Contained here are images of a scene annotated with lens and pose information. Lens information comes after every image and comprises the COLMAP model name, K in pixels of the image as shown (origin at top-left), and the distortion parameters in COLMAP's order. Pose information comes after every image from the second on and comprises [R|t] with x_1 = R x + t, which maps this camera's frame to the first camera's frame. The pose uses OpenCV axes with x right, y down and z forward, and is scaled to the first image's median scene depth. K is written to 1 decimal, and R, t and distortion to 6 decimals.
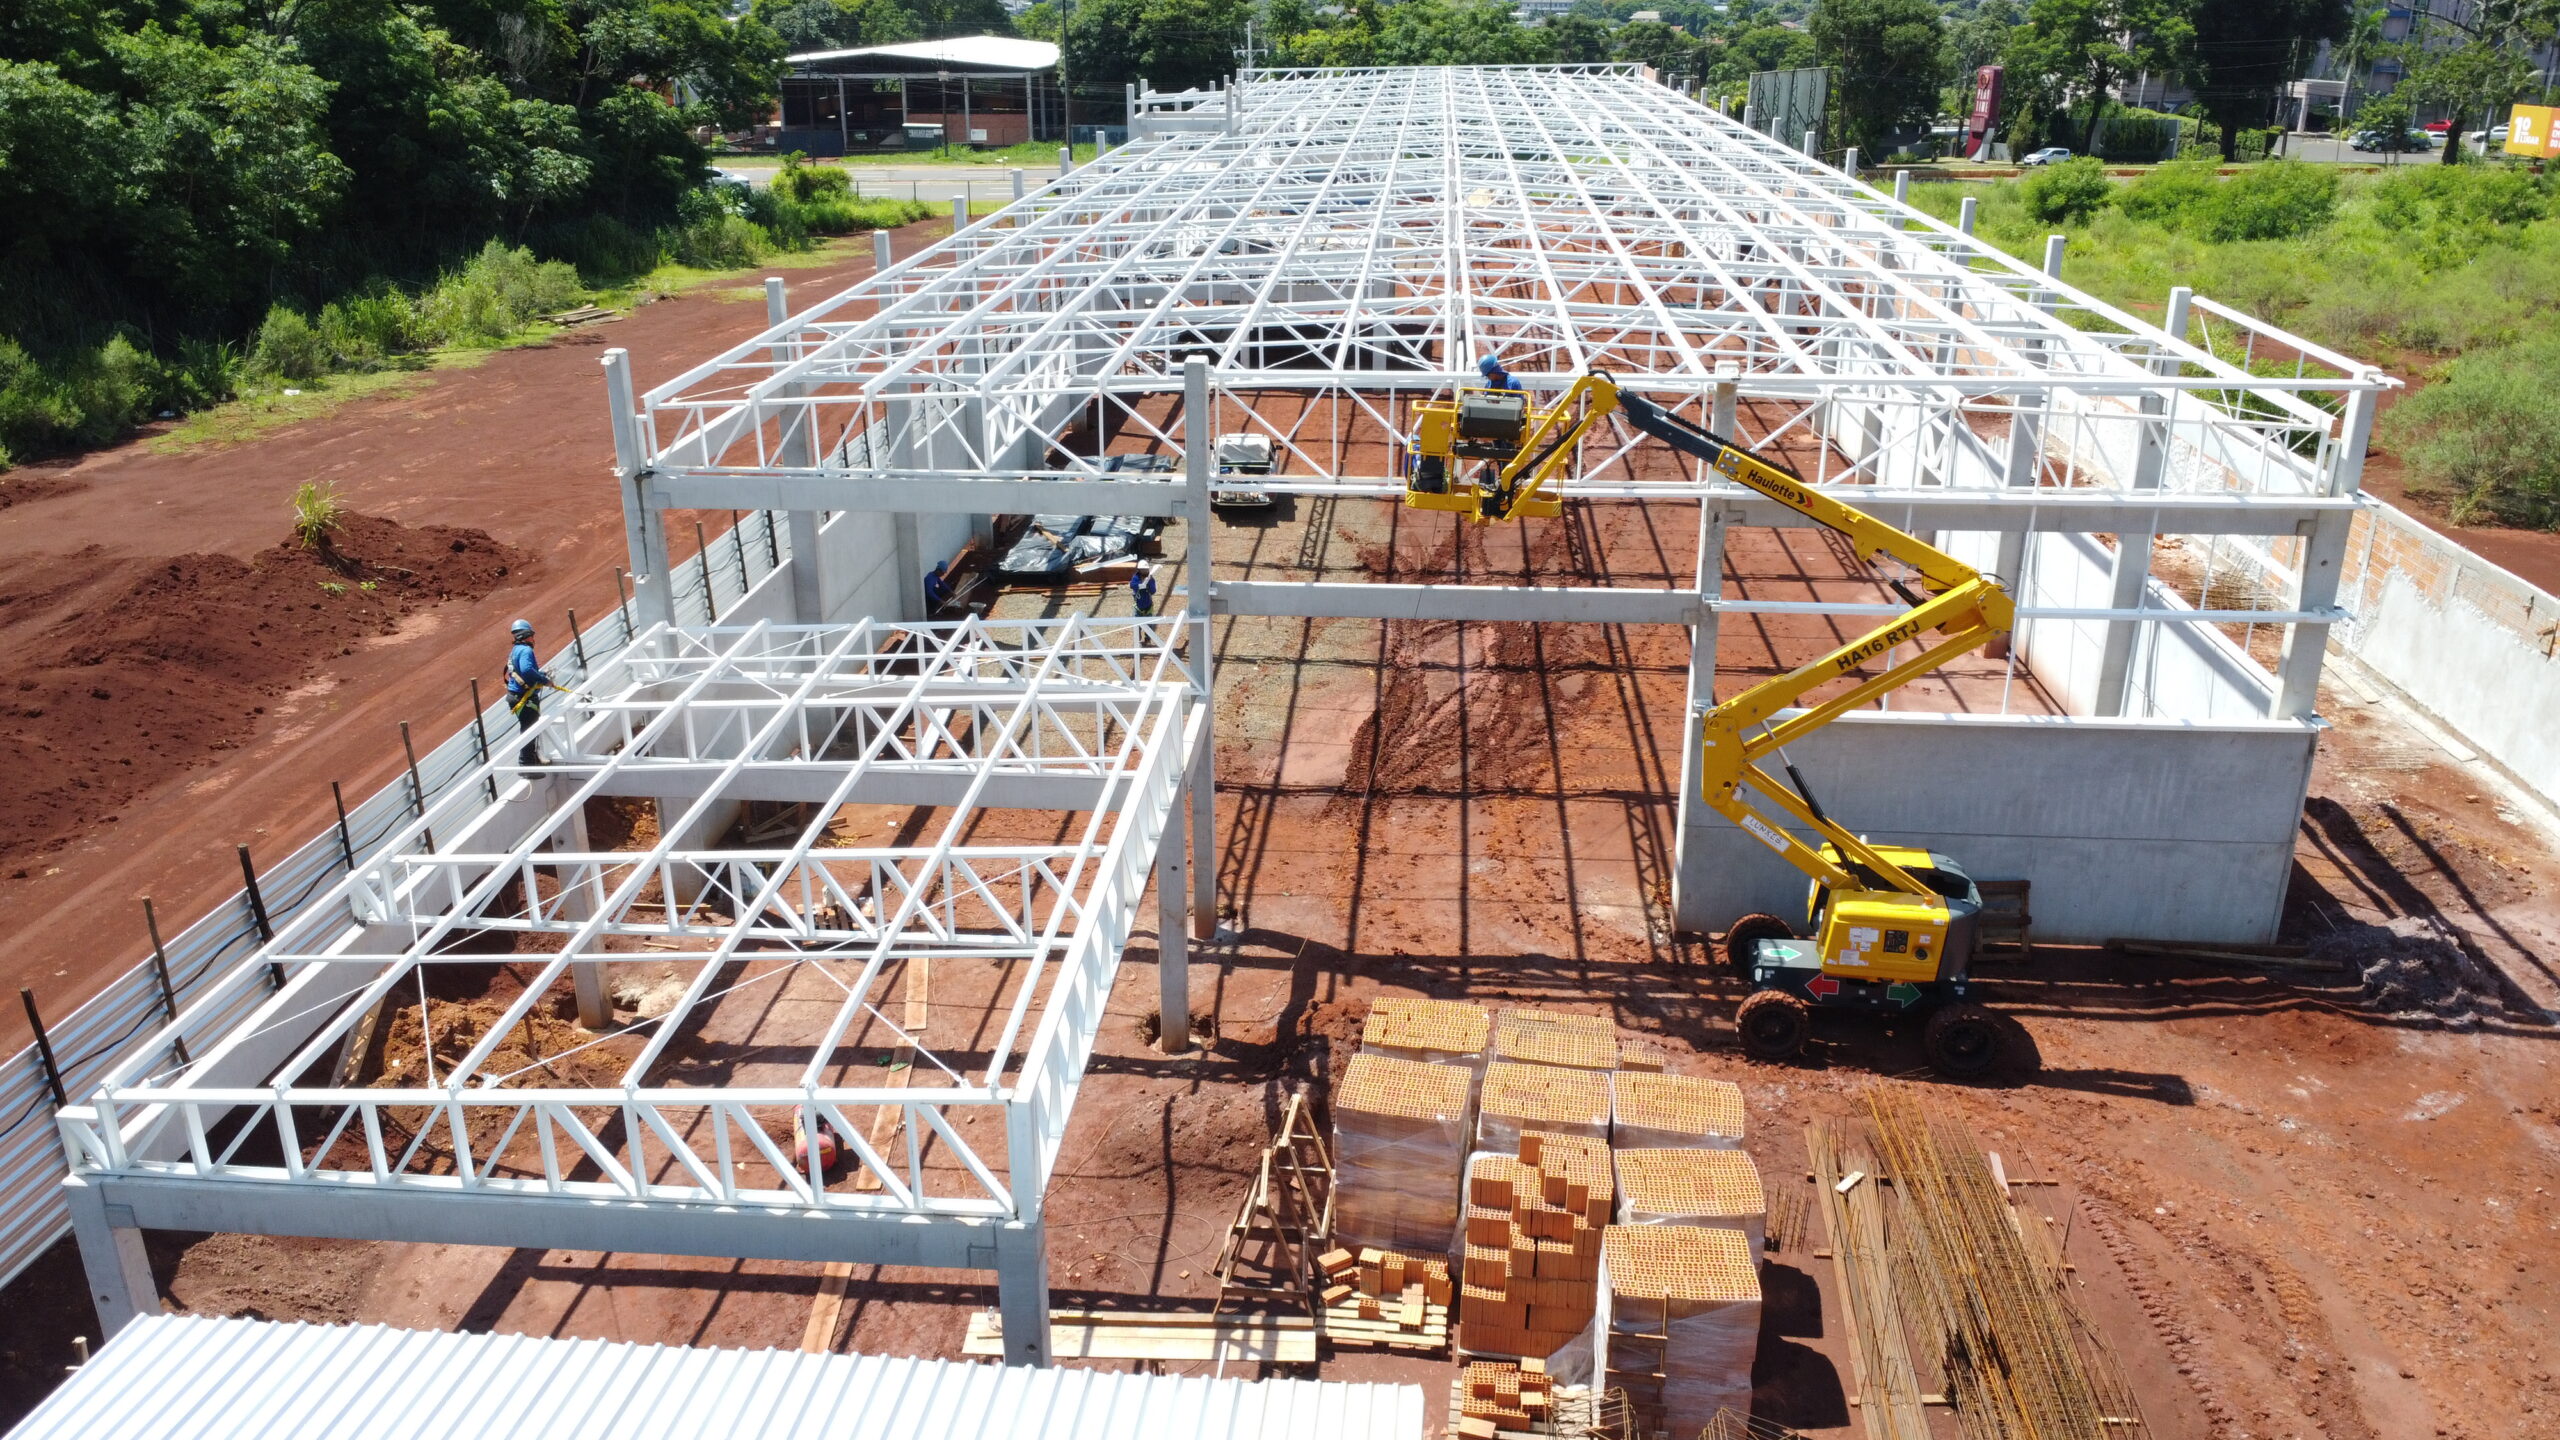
lens RADIAL K [[1924.7, 0, 1273.2], [0, 1924.7, 716.0], [0, 0, 1]] dist [0.003134, -0.008628]
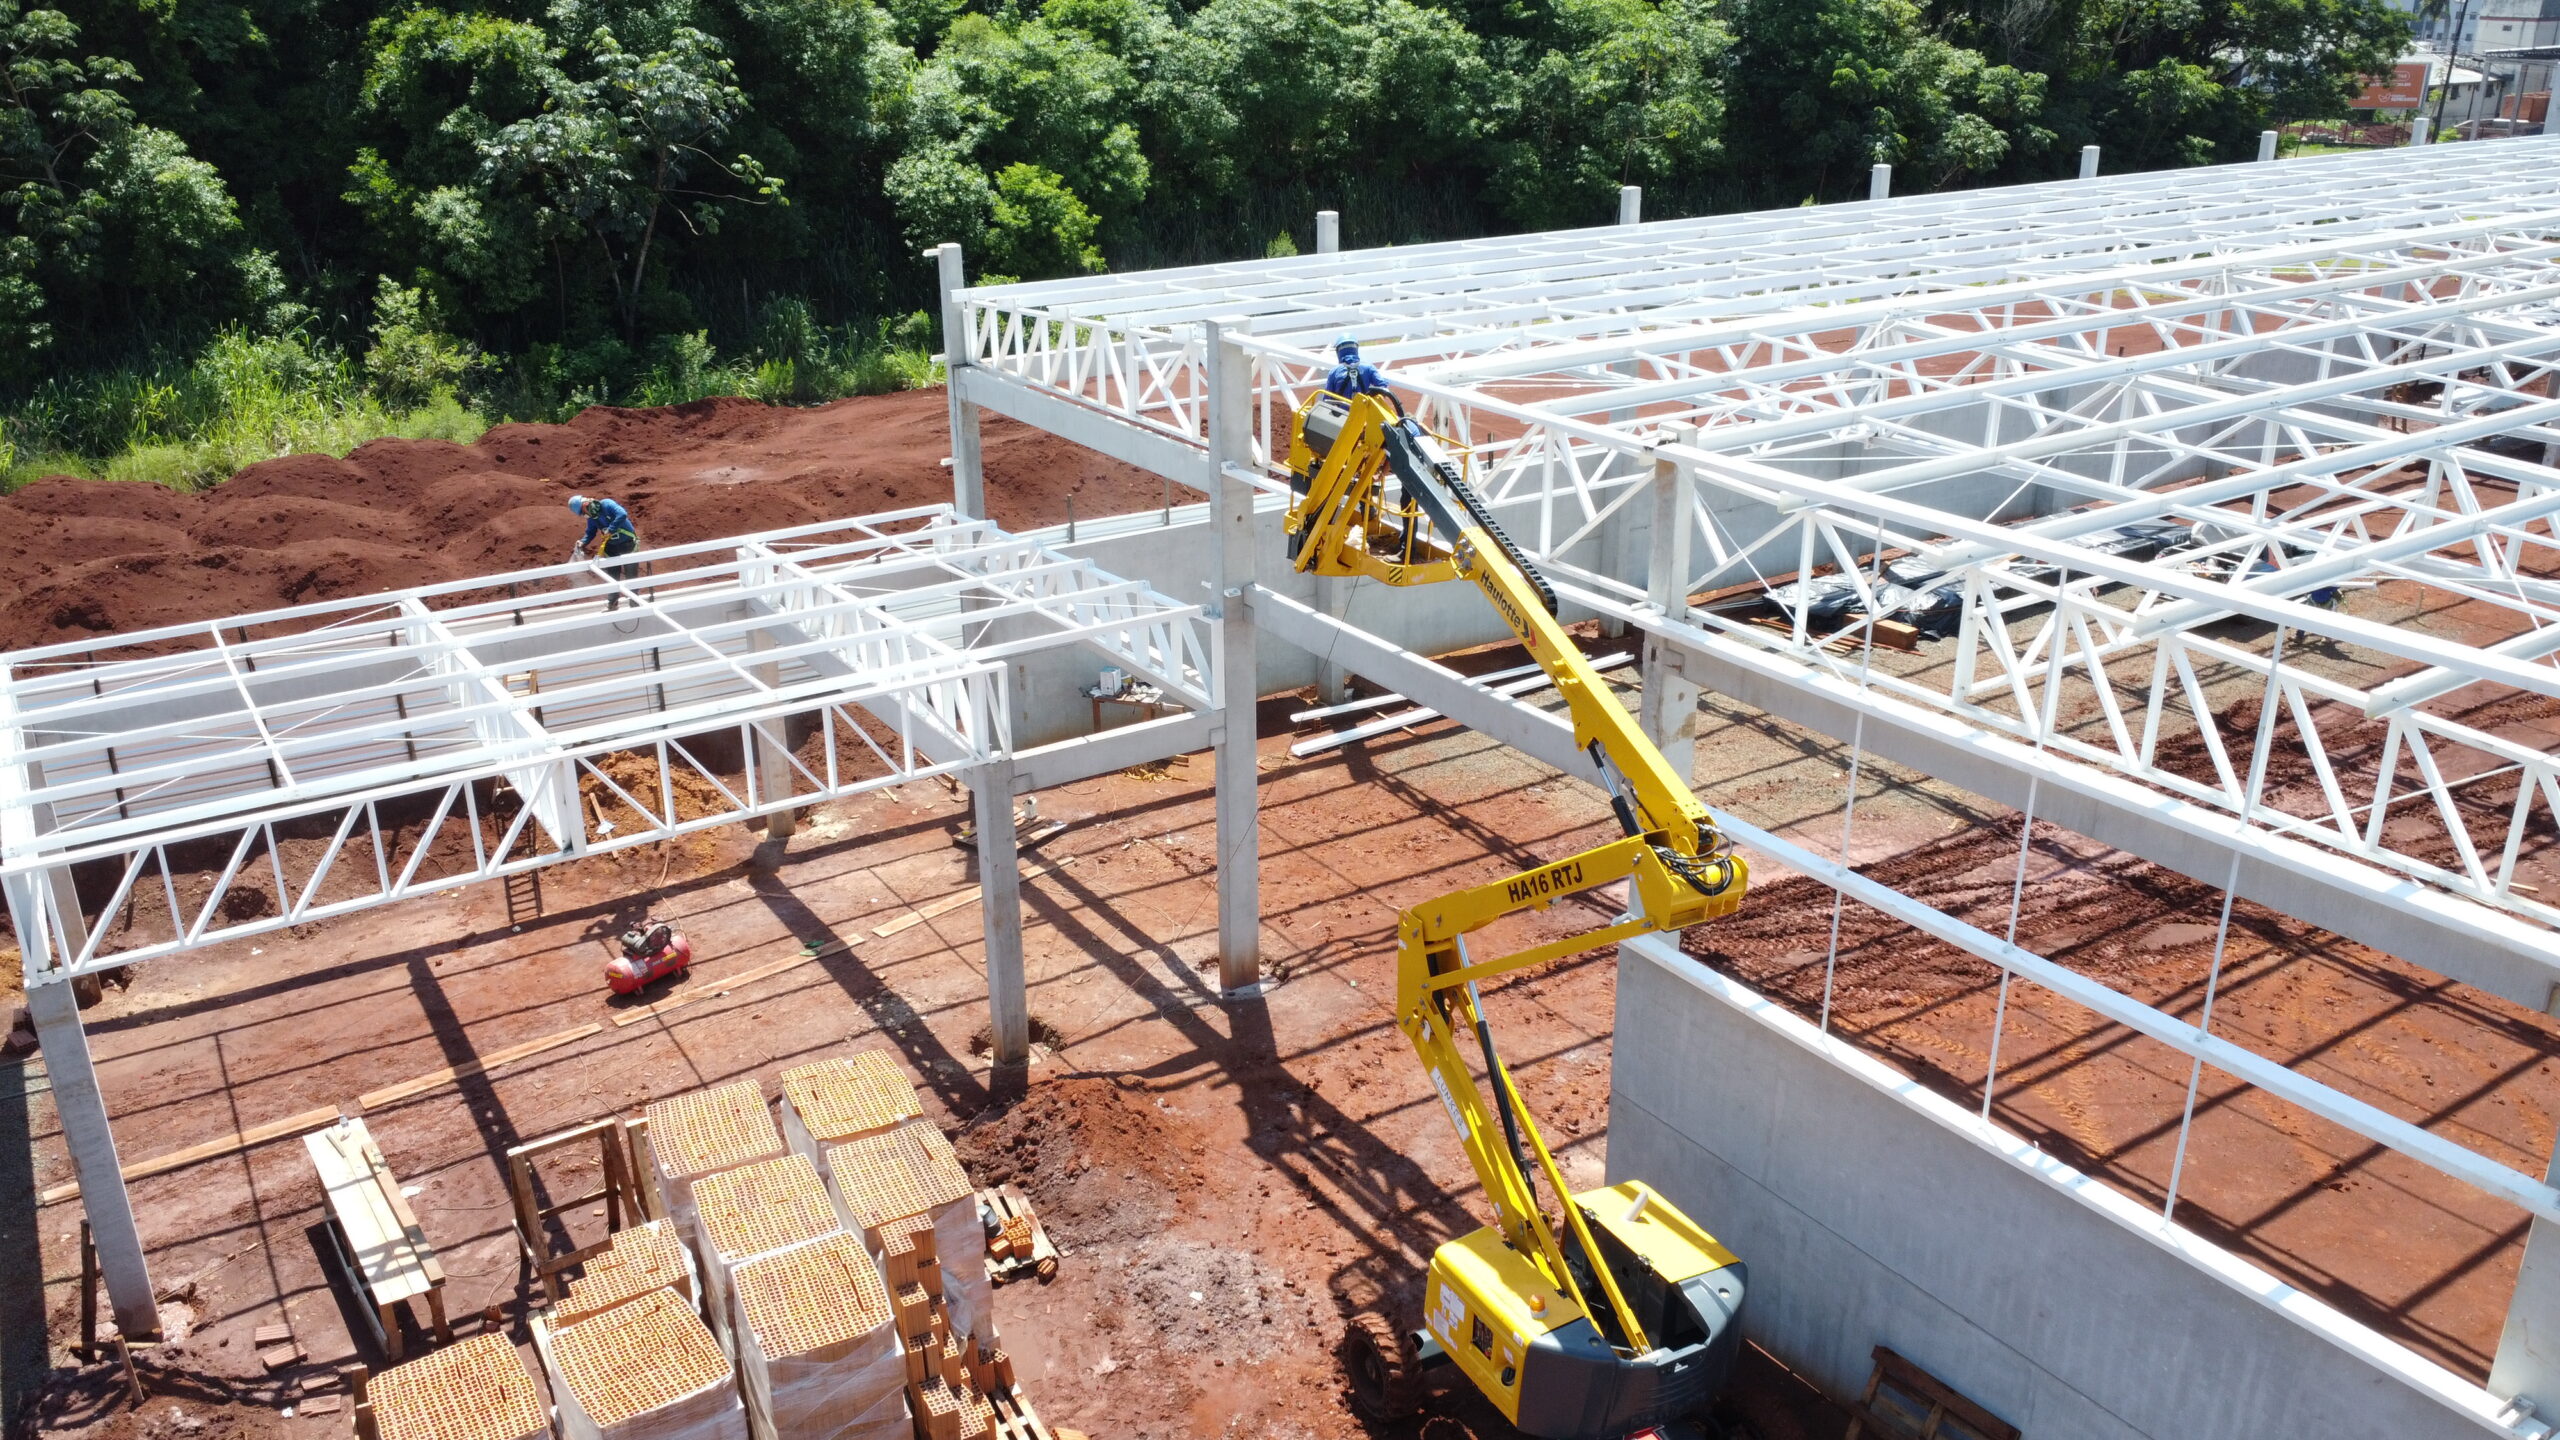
lens RADIAL K [[1924.7, 0, 1273.4], [0, 1924.7, 734.8], [0, 0, 1]] dist [0.003134, -0.008628]
pose [[0.613376, 0.286286, -0.736078, 0.566780], [-0.274898, 0.951102, 0.140843, -0.117263], [0.740406, 0.115956, 0.662082, 0.410480]]
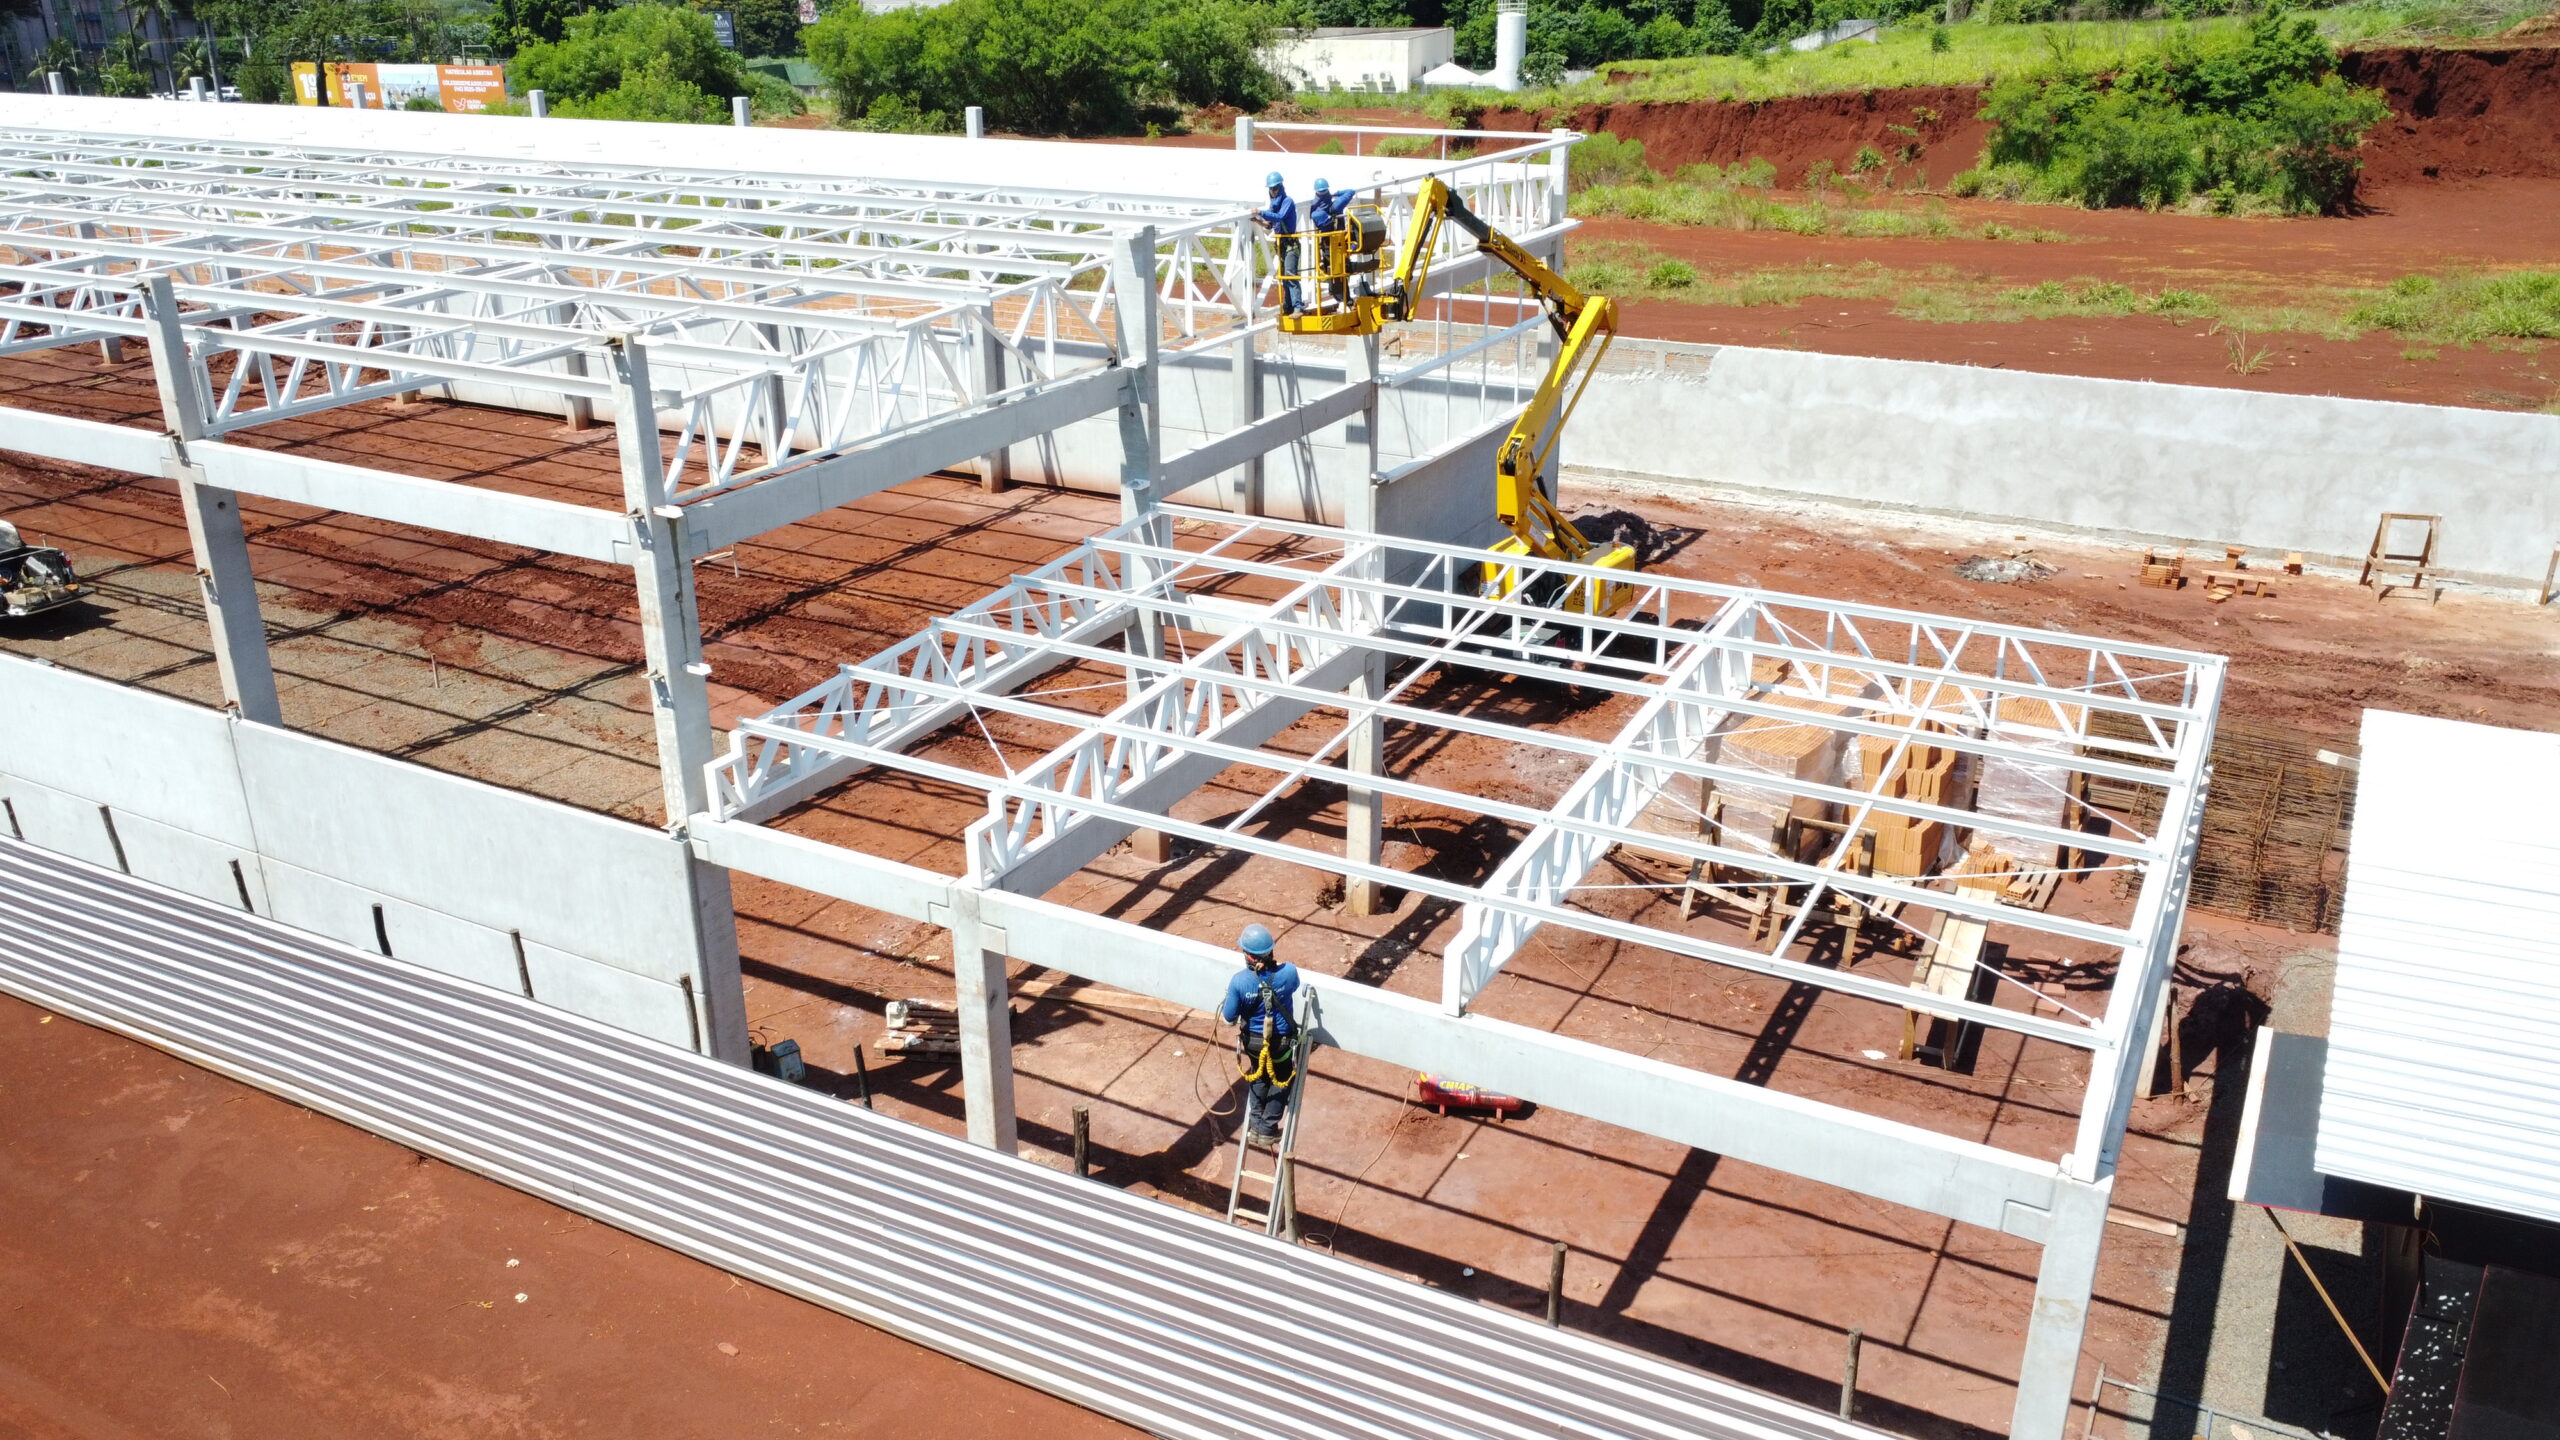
lens RADIAL K [[1924.7, 0, 1283.6], [0, 1924.7, 721.4], [0, 0, 1]] dist [0.003134, -0.008628]
pose [[0.396891, -0.331692, 0.855838, -0.743815], [0.331967, 0.921174, 0.203066, -0.112214], [-0.855731, 0.203515, 0.475717, 0.477425]]
